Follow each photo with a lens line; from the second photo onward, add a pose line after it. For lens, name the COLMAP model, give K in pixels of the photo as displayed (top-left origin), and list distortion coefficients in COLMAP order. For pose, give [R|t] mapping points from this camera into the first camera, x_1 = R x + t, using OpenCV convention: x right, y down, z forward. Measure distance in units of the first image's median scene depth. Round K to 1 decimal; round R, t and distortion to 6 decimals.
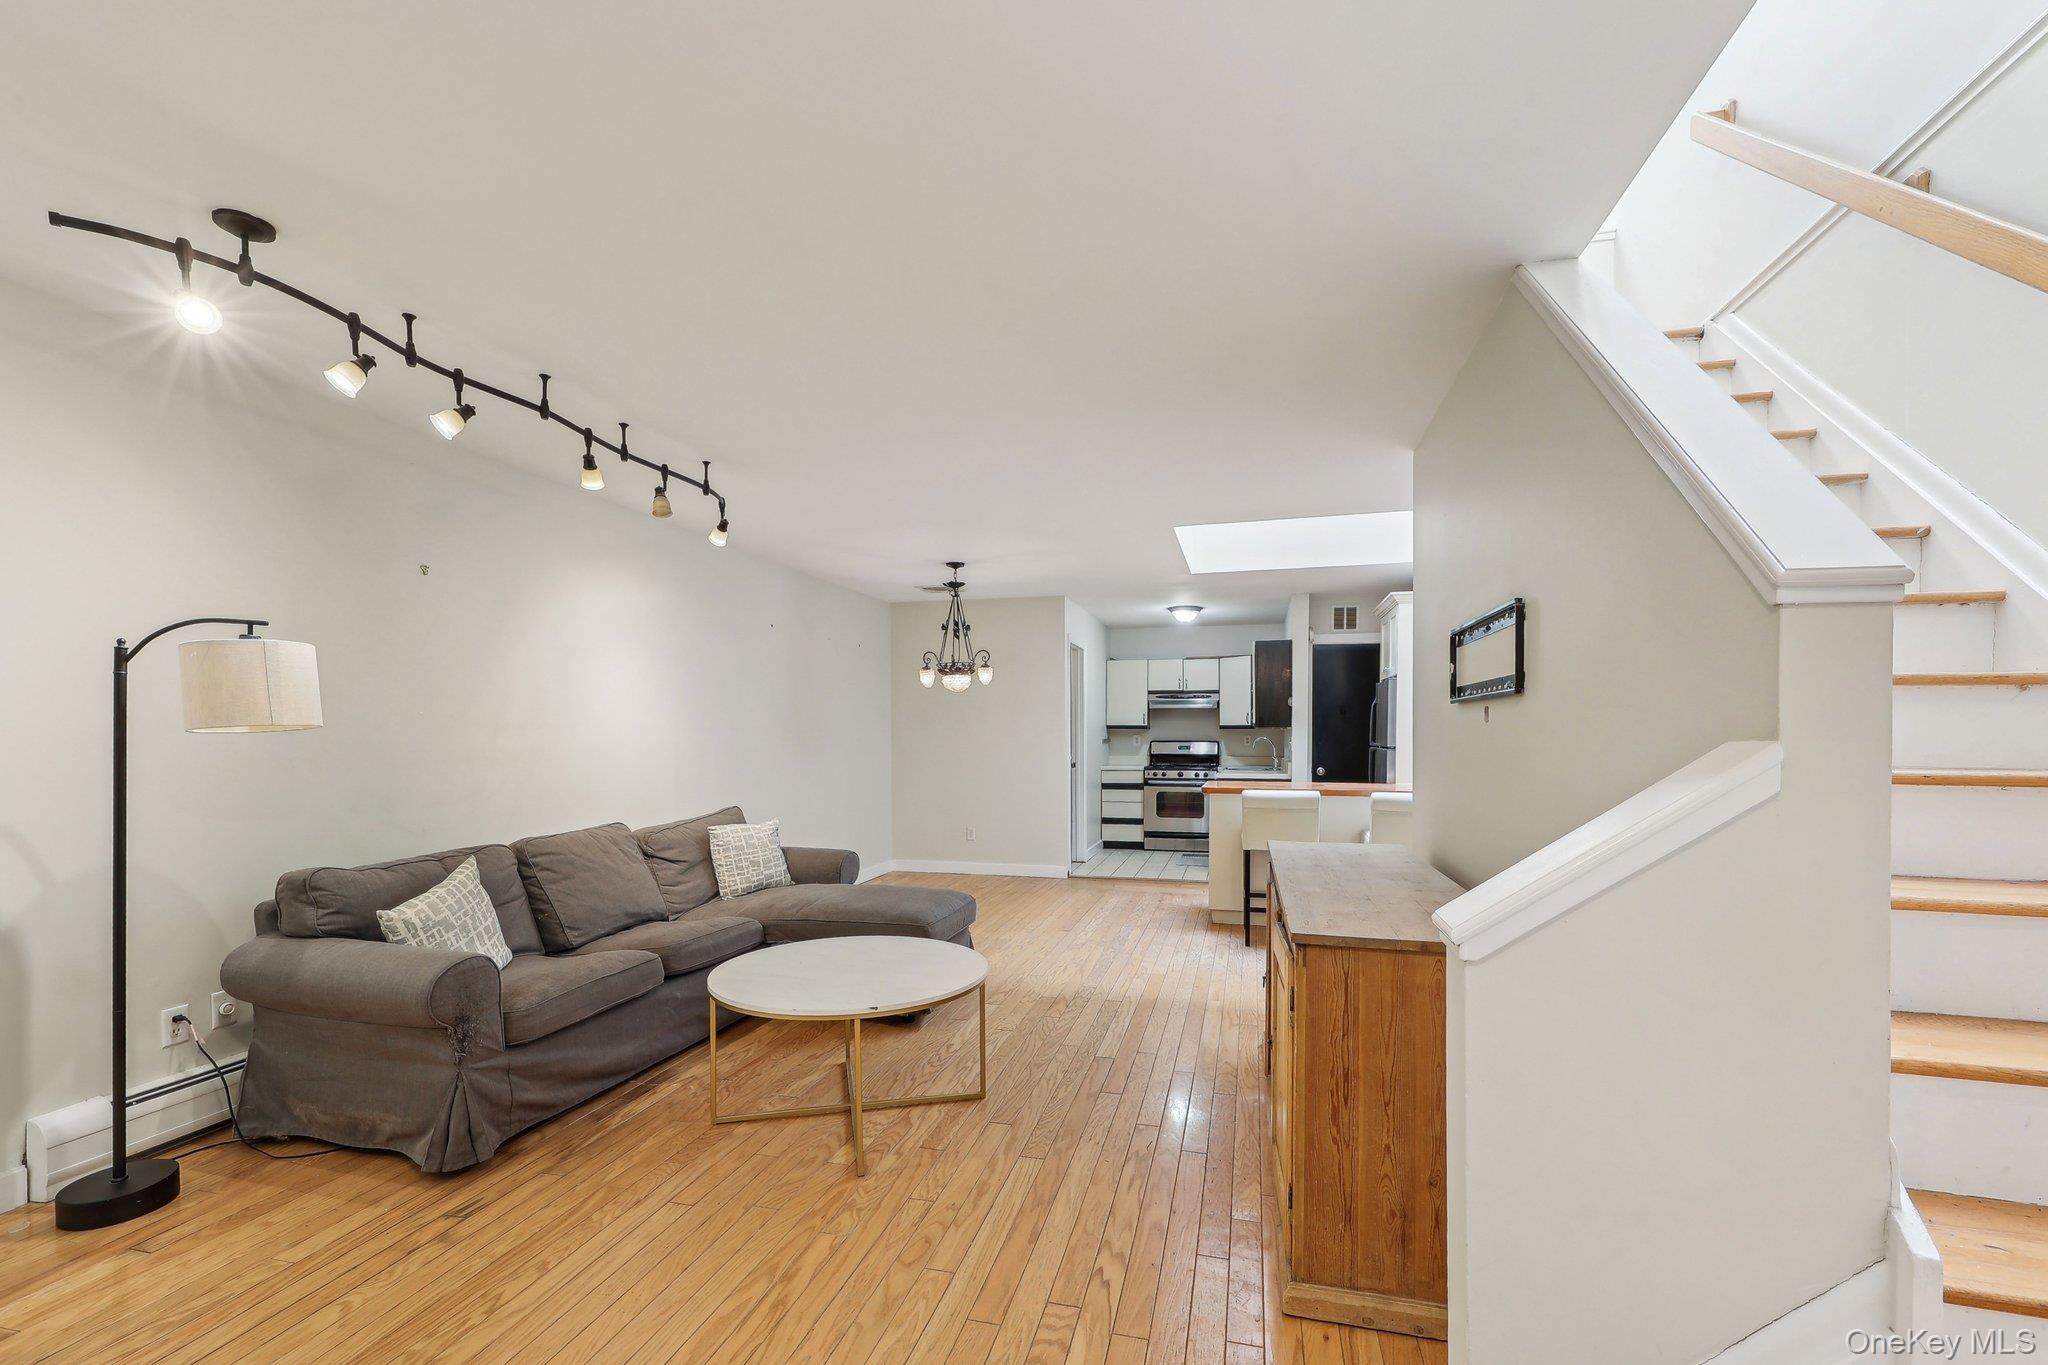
lens RADIAL K [[863.0, 0, 1021.3], [0, 863.0, 743.4], [0, 0, 1]] dist [-0.000097, -0.000028]
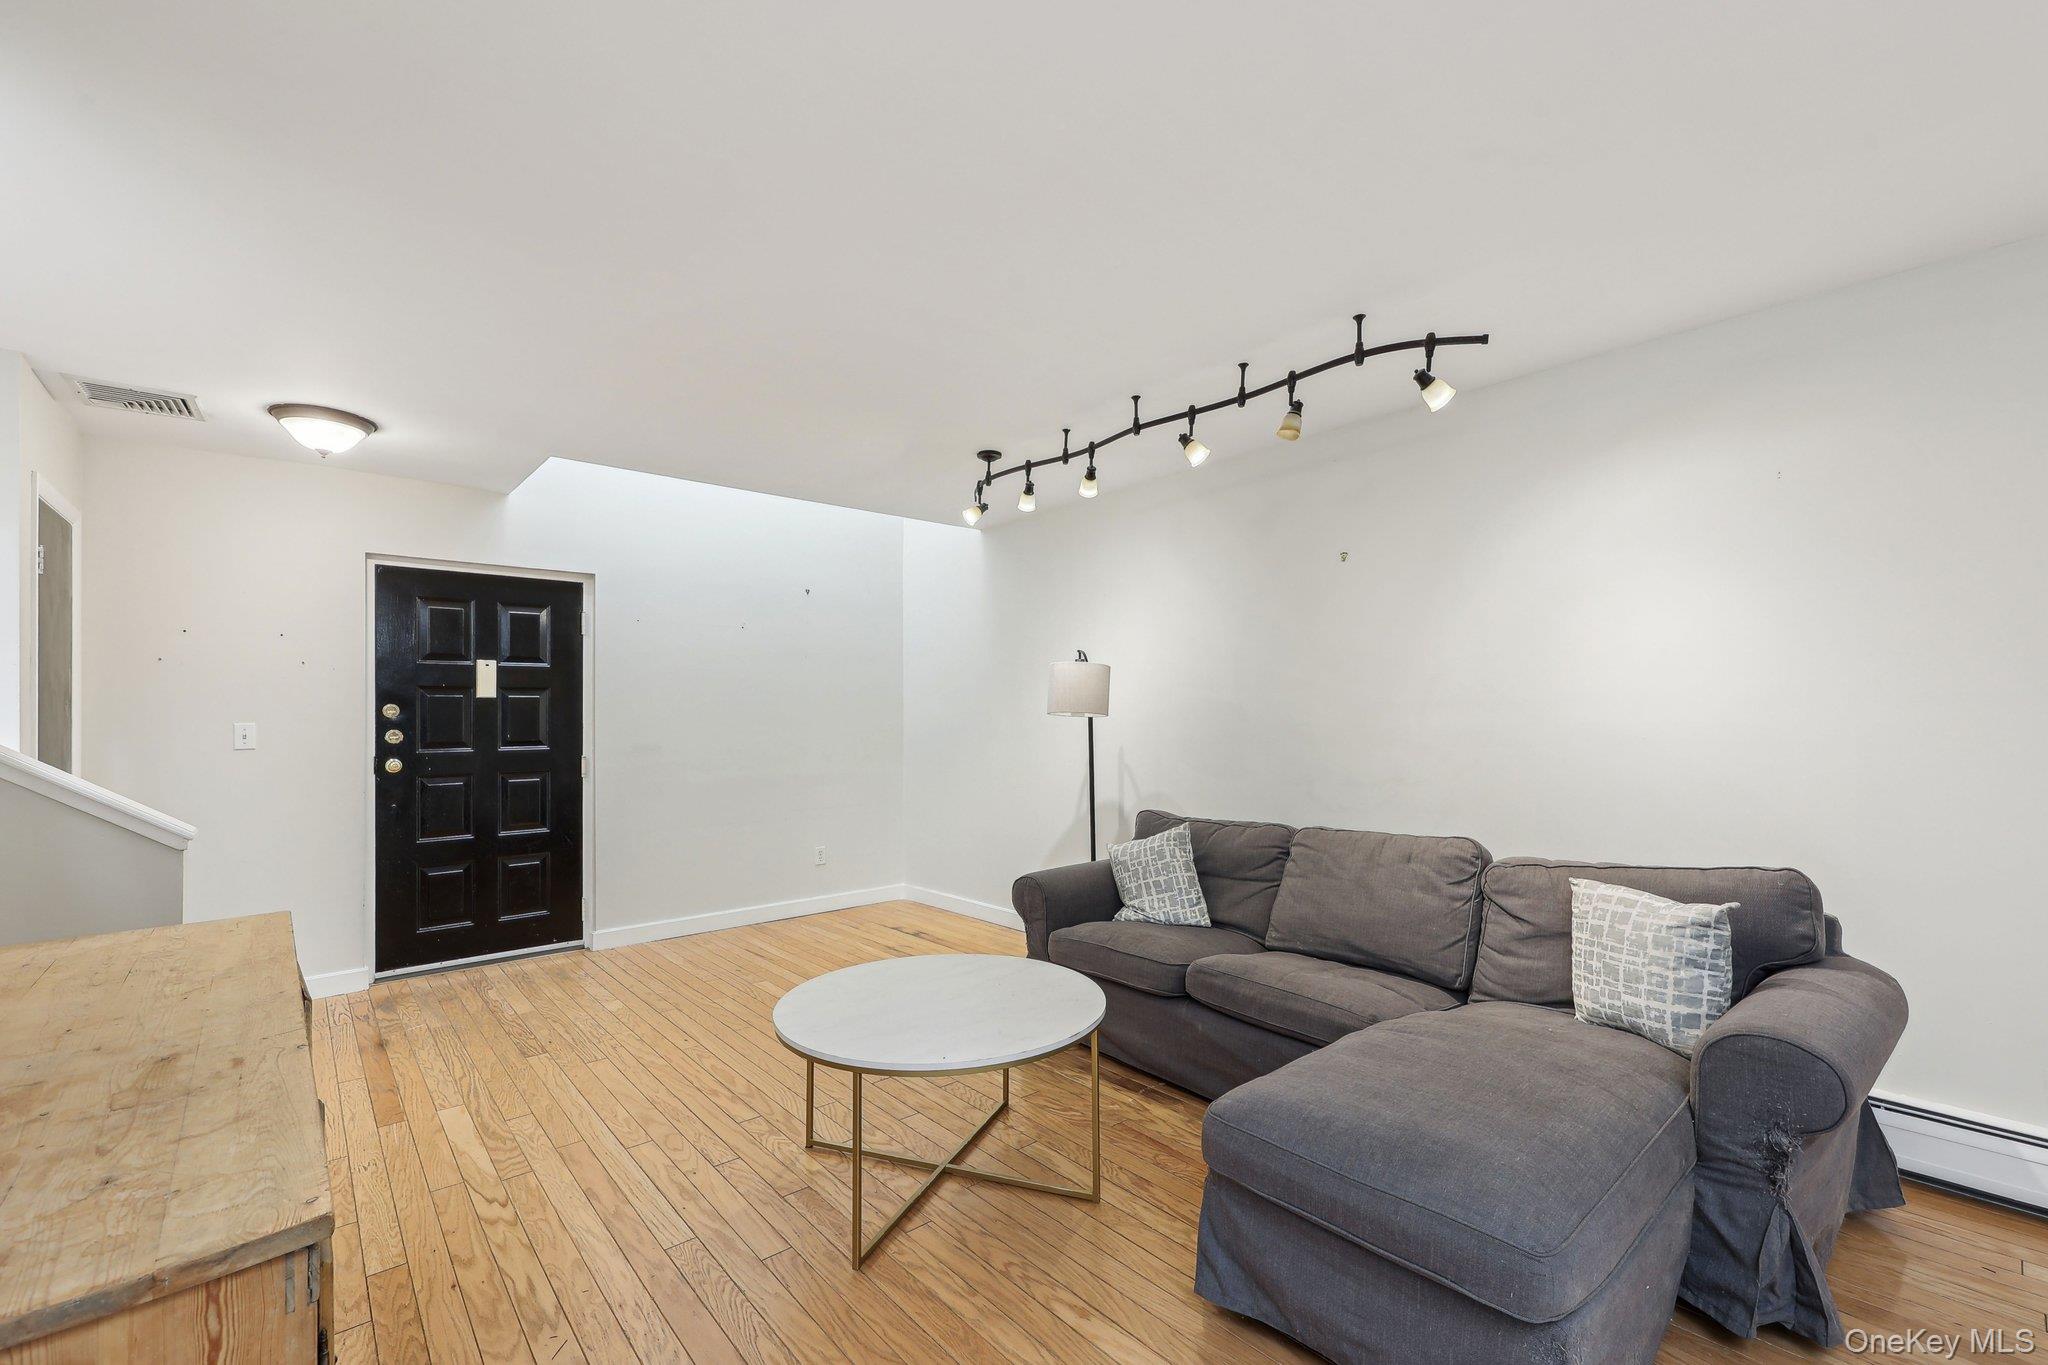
lens RADIAL K [[853.4, 0, 1030.8], [0, 853.4, 717.2], [0, 0, 1]] dist [0.001382, 0.000511]
pose [[-0.557911, 0.004211, -0.829890, 0.138982], [0.000987, 0.999990, 0.004410, -0.004676], [0.829900, 0.001642, -0.557910, 0.485261]]
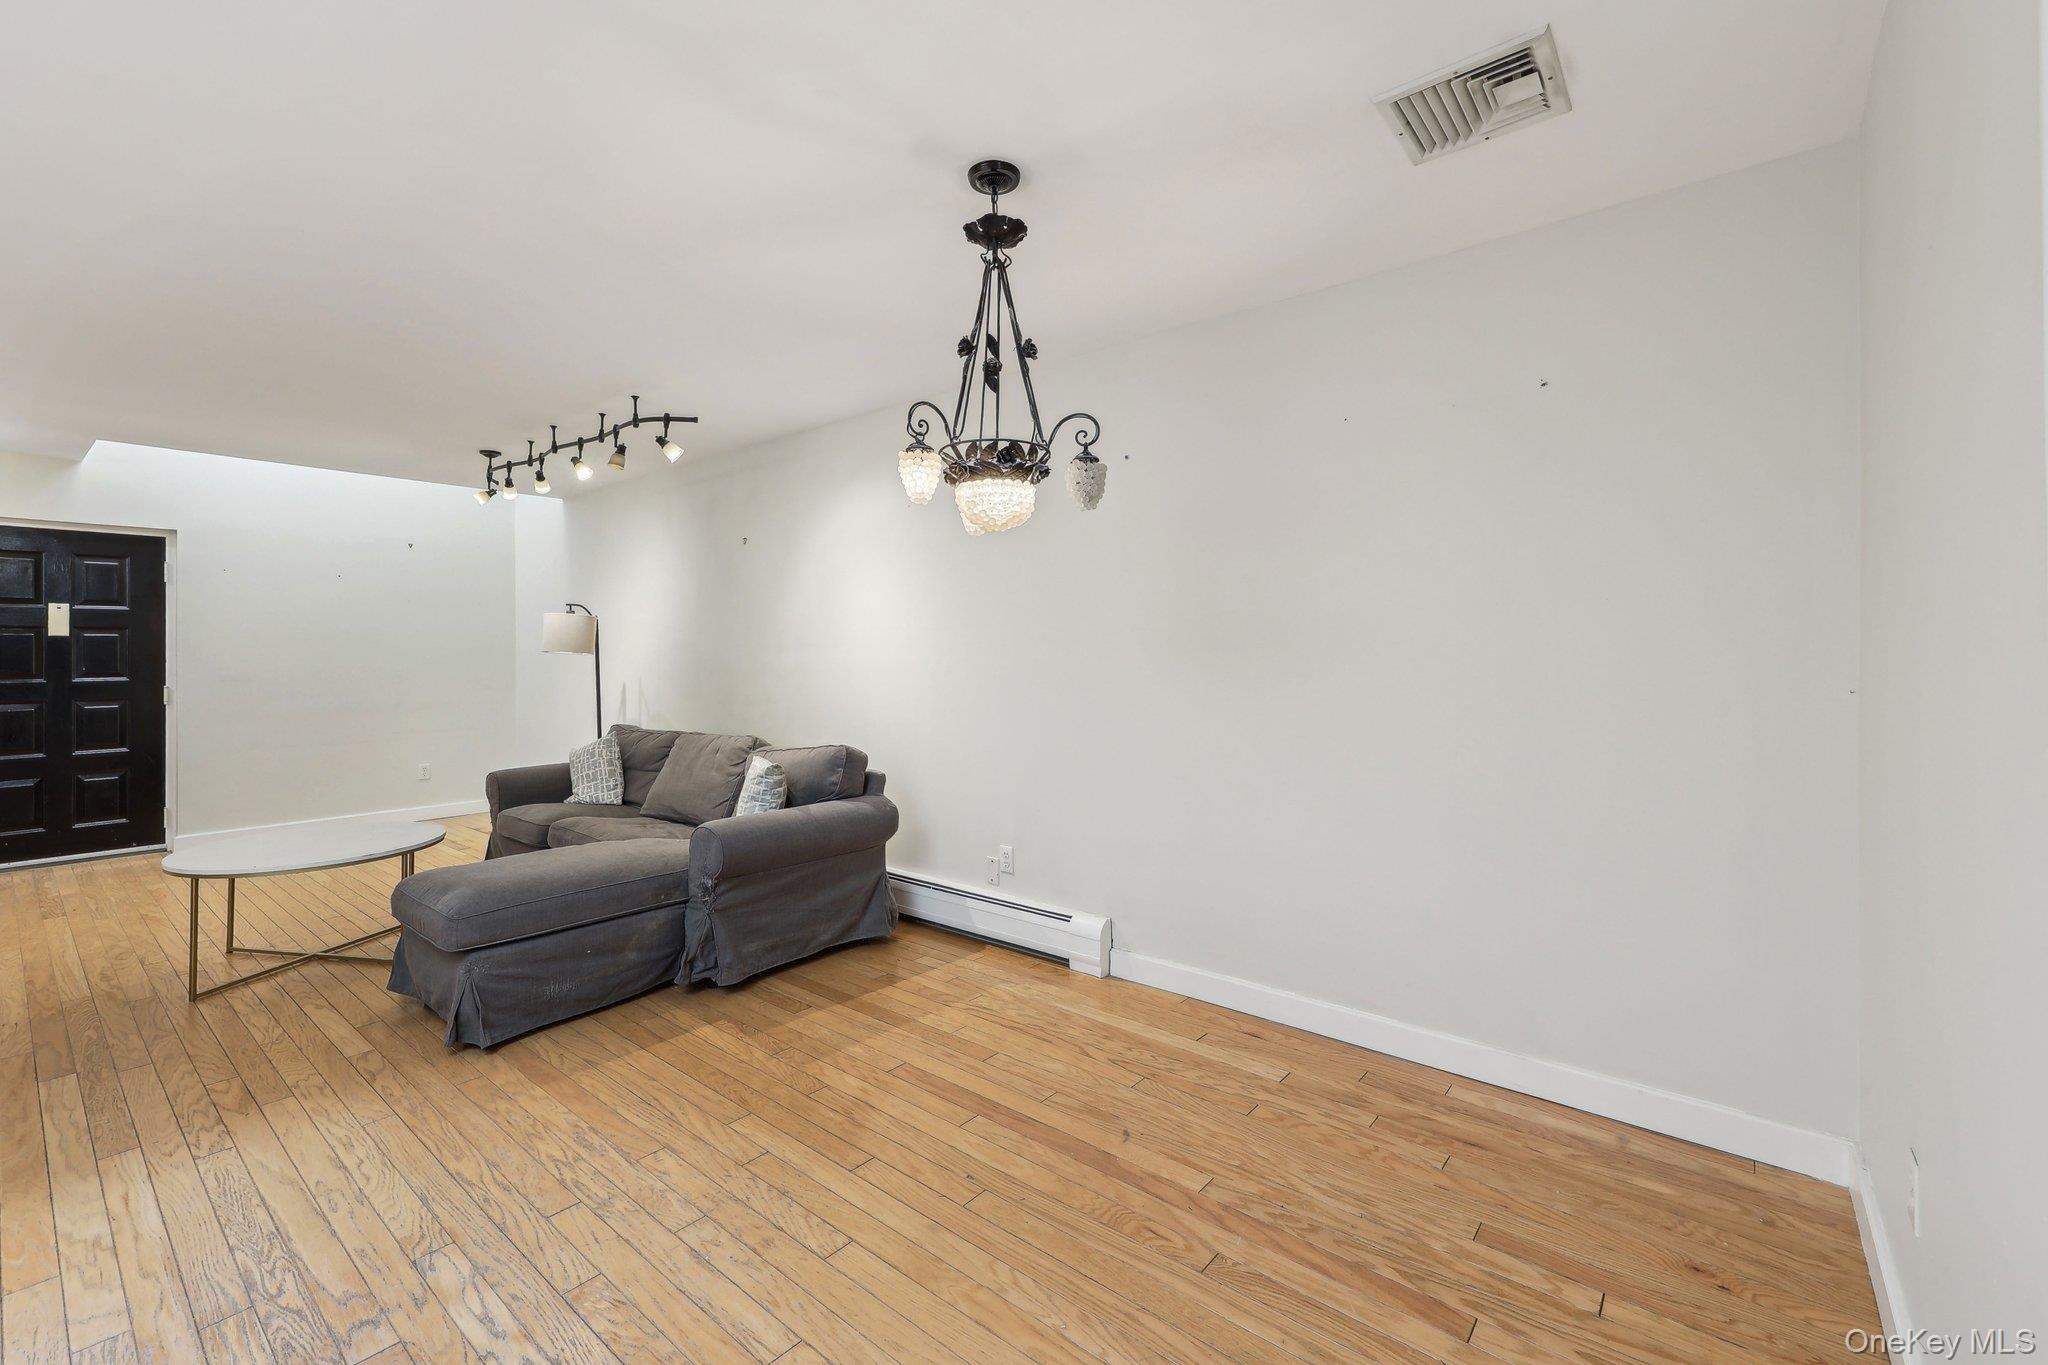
lens RADIAL K [[861.0, 0, 1021.9], [0, 861.0, 654.1], [0, 0, 1]] dist [0.002201, 0.000472]
pose [[-0.419624, 0.004692, -0.907686, 0.160765], [-0.003165, 0.999973, 0.006632, -0.007725], [0.907692, 0.005656, -0.419598, 0.779849]]
